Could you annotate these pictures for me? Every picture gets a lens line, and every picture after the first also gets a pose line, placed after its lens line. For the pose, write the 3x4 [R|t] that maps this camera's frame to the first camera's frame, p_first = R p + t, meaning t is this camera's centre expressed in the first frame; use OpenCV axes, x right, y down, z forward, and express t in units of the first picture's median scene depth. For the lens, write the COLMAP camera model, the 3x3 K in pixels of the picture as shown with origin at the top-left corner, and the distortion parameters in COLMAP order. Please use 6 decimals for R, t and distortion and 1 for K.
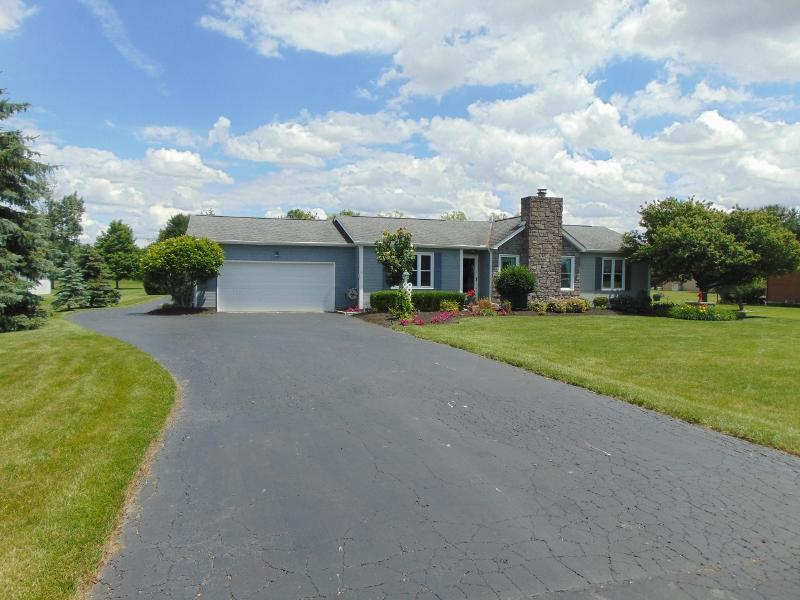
lens RADIAL K [[592.0, 0, 400.0], [0, 592.0, 300.0], [0, 0, 1]] dist [-0.001994, 0.000886]
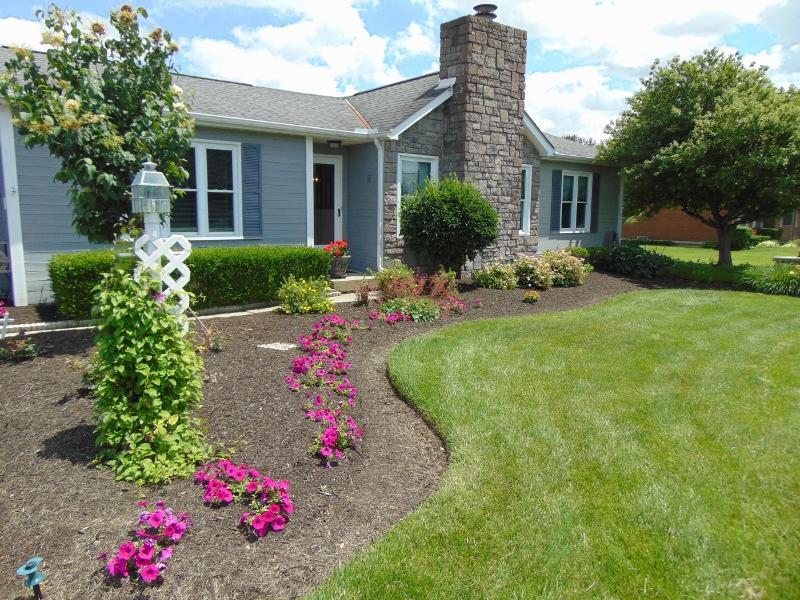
lens RADIAL K [[592.0, 0, 400.0], [0, 592.0, 300.0], [0, 0, 1]] dist [-0.001994, 0.000886]
pose [[0.931965, -0.056274, 0.358154, 0.010777], [0.016228, 0.993365, 0.113852, -0.021247], [-0.362185, -0.100294, 0.926695, 0.596439]]
